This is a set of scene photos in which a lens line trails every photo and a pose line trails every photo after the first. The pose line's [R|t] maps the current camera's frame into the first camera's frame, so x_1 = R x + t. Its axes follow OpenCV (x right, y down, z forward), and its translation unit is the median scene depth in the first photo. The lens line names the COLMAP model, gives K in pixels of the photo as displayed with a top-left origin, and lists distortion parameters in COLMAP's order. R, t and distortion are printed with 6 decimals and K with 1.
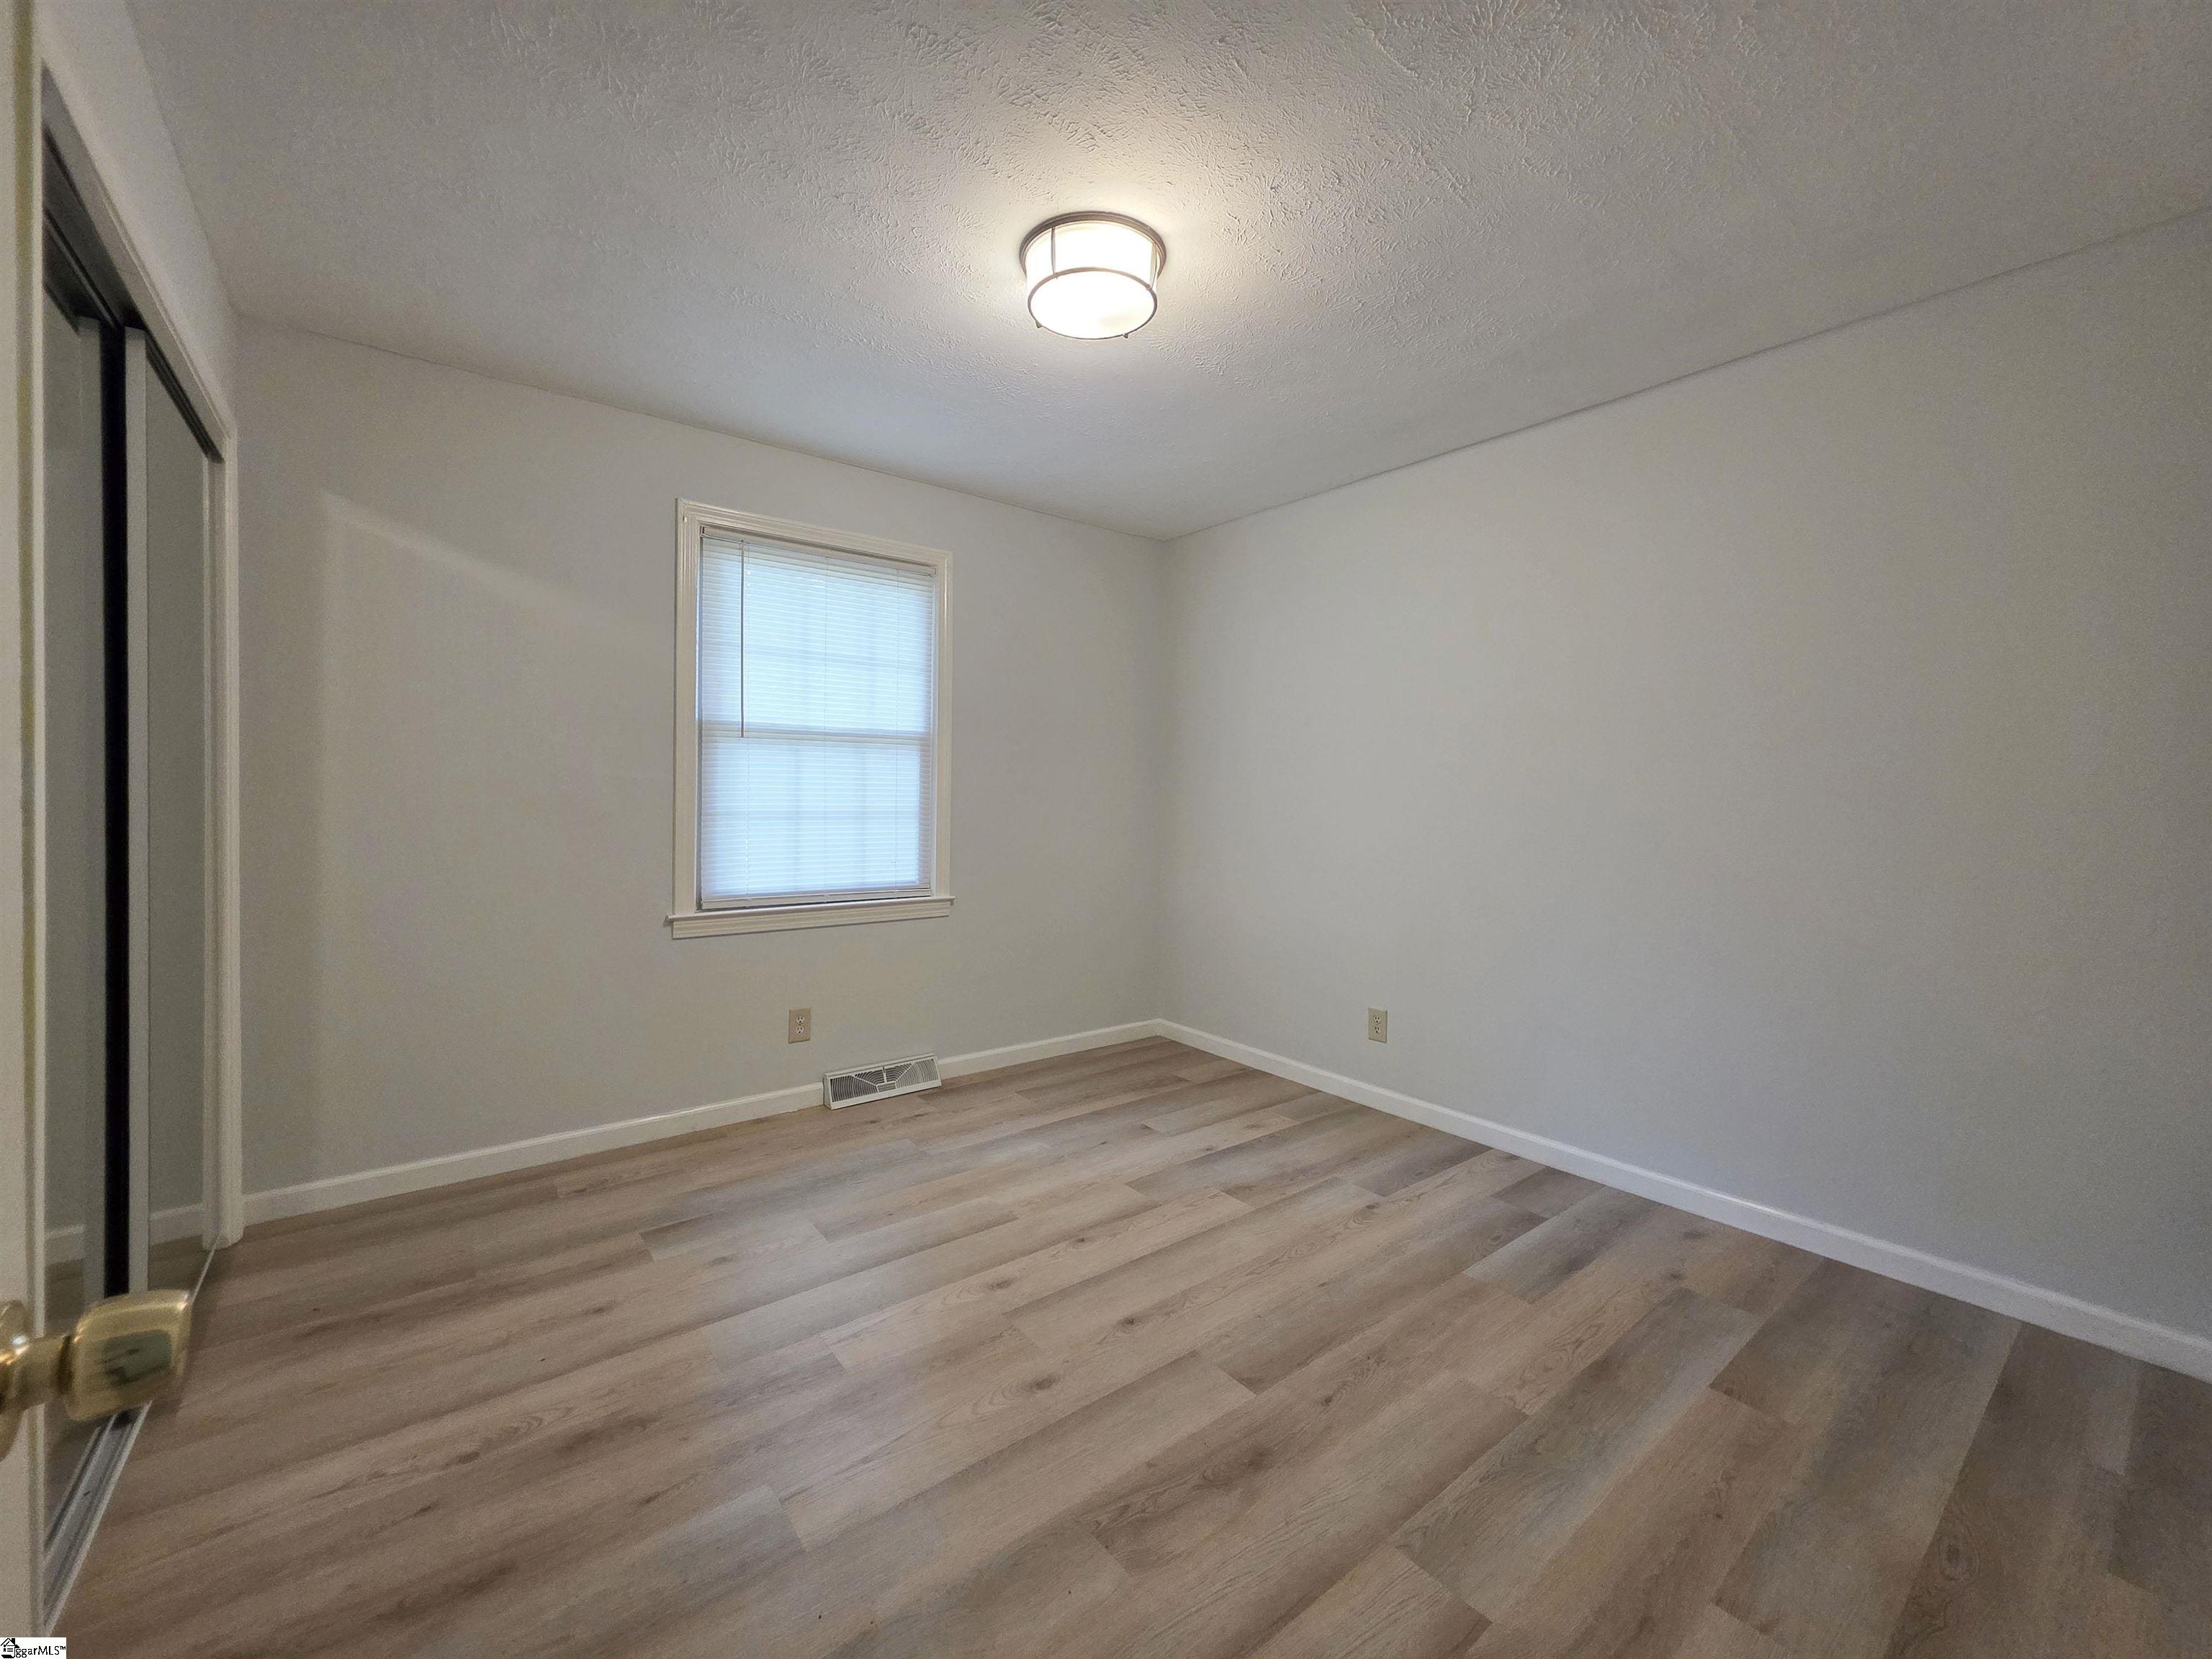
lens RADIAL K [[908.0, 0, 1096.7], [0, 908.0, 787.1], [0, 0, 1]] dist [0.000875, -0.000216]
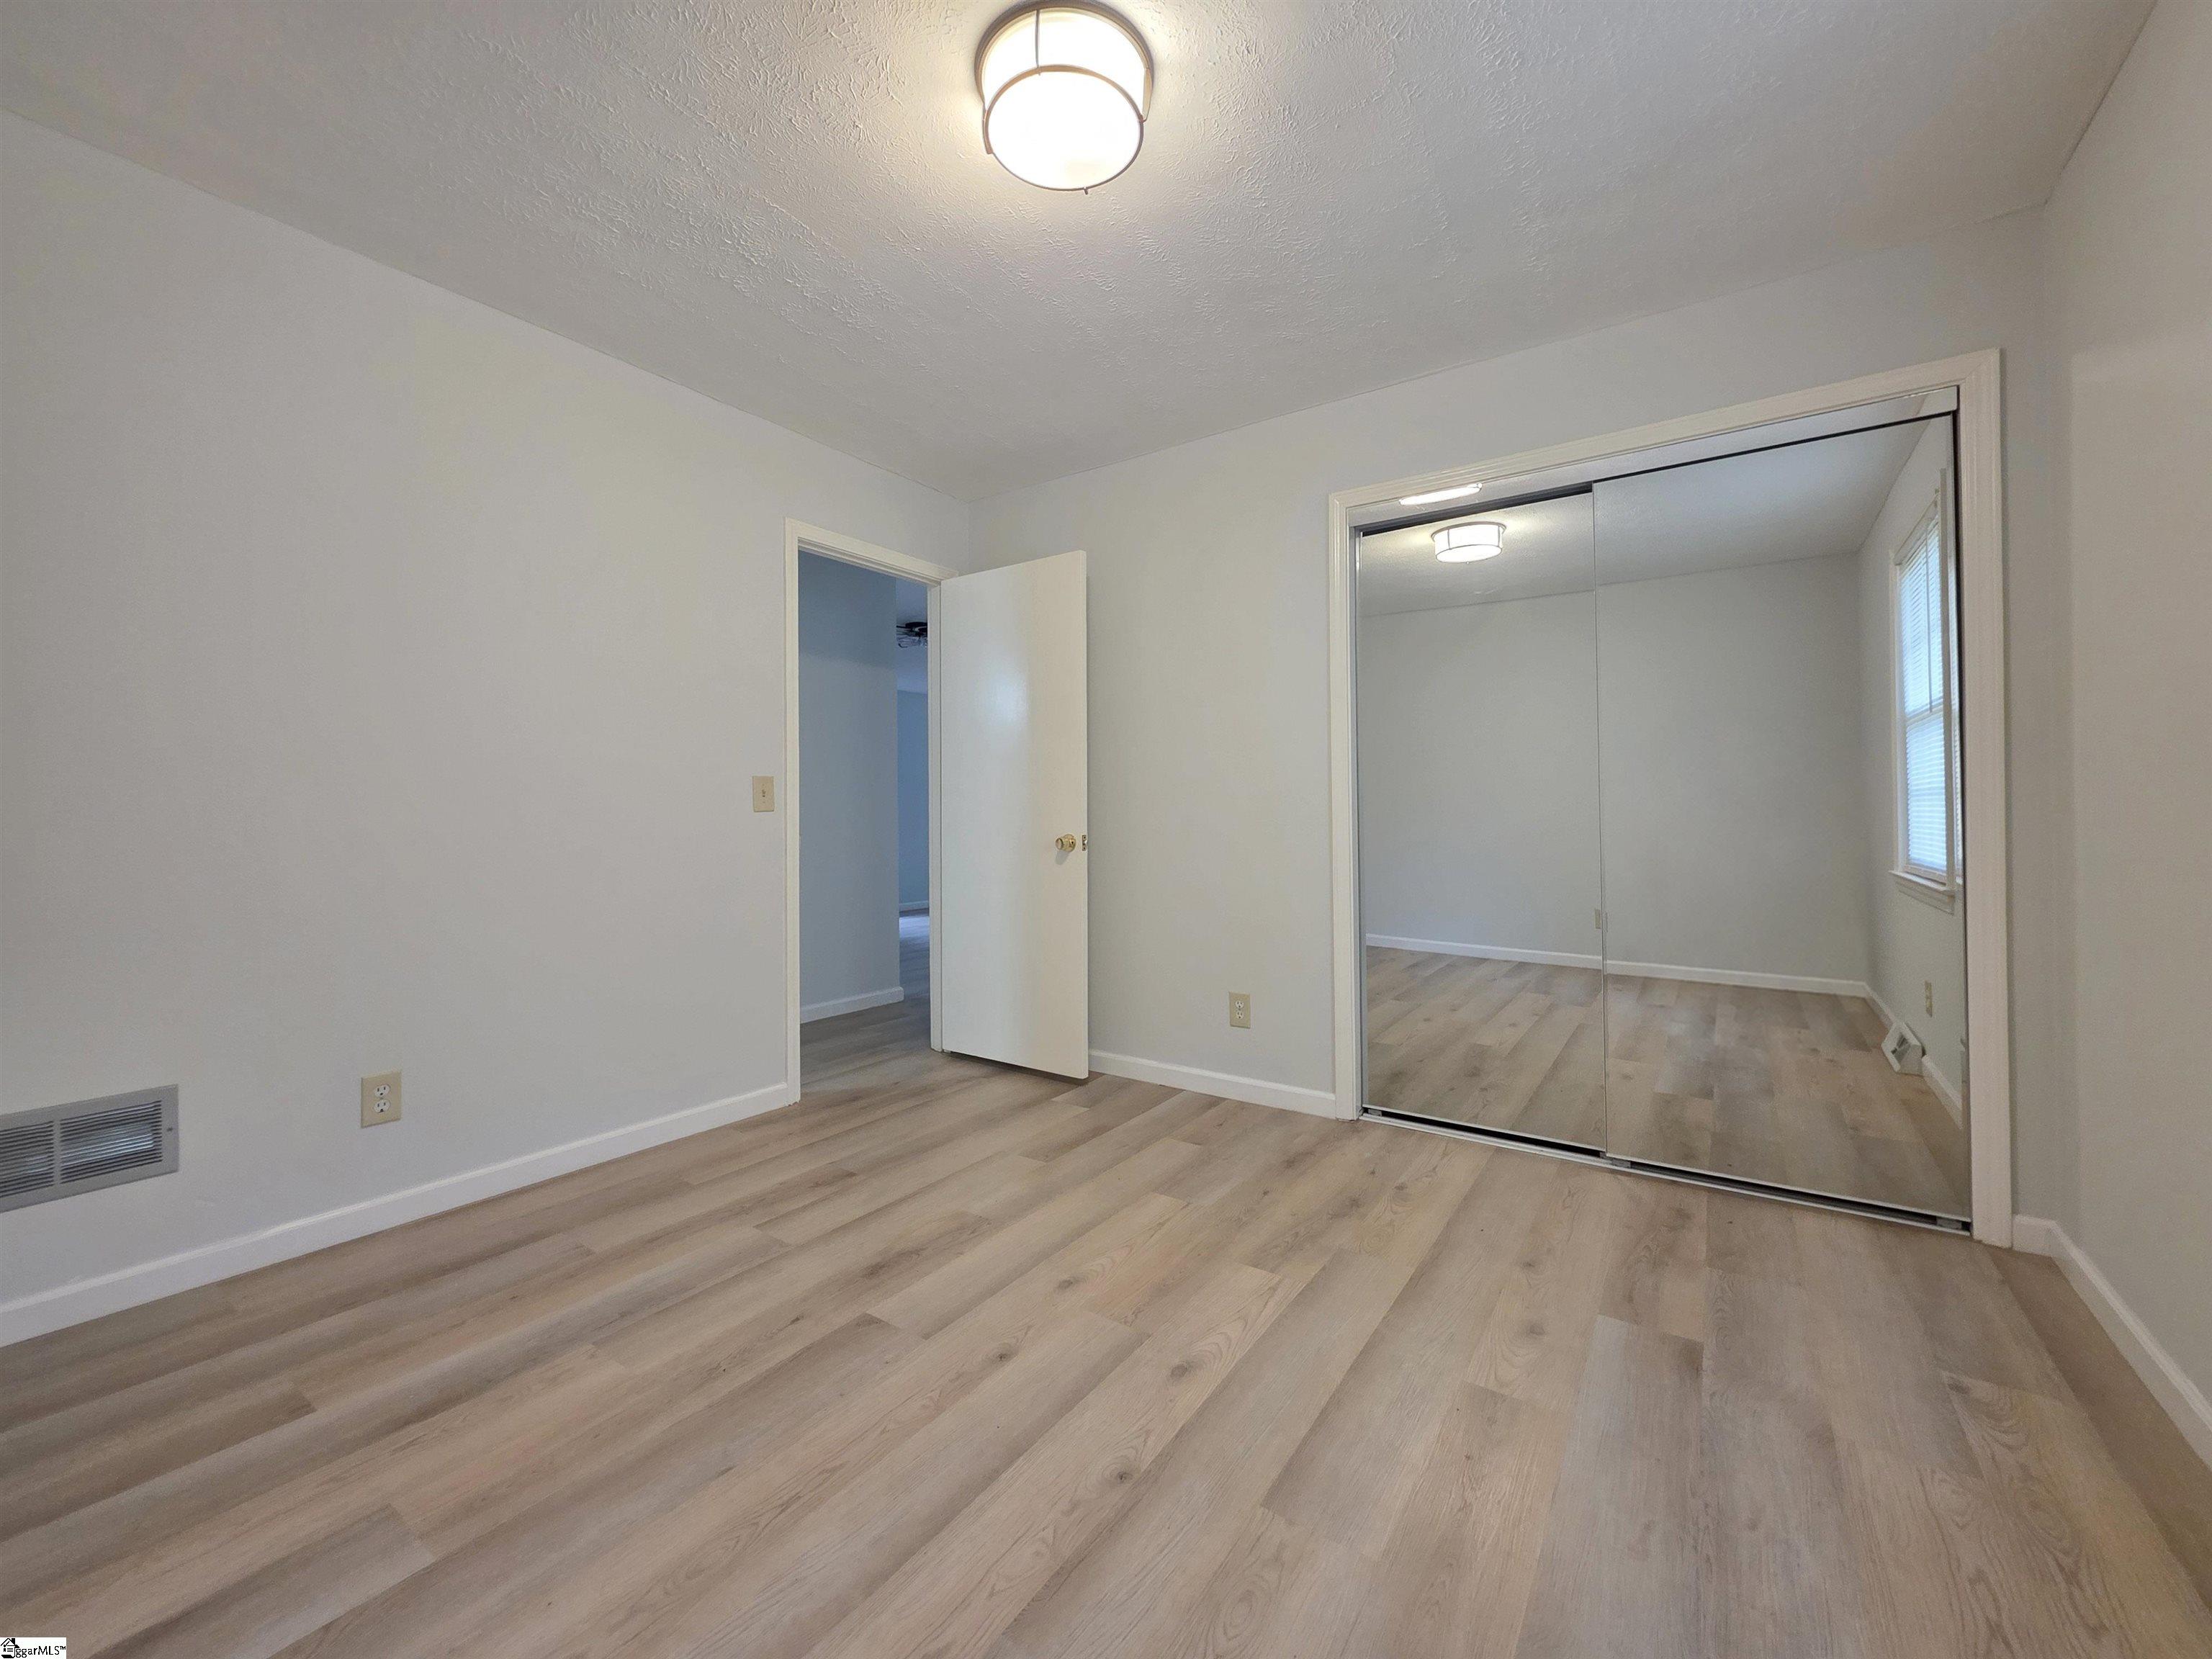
lens RADIAL K [[908.0, 0, 1096.7], [0, 908.0, 787.1], [0, 0, 1]] dist [0.000875, -0.000216]
pose [[-0.956062, -0.016182, -0.292718, 0.212719], [-0.005448, 0.999284, -0.037448, 0.093431], [0.293114, -0.034208, -0.955465, 1.876321]]
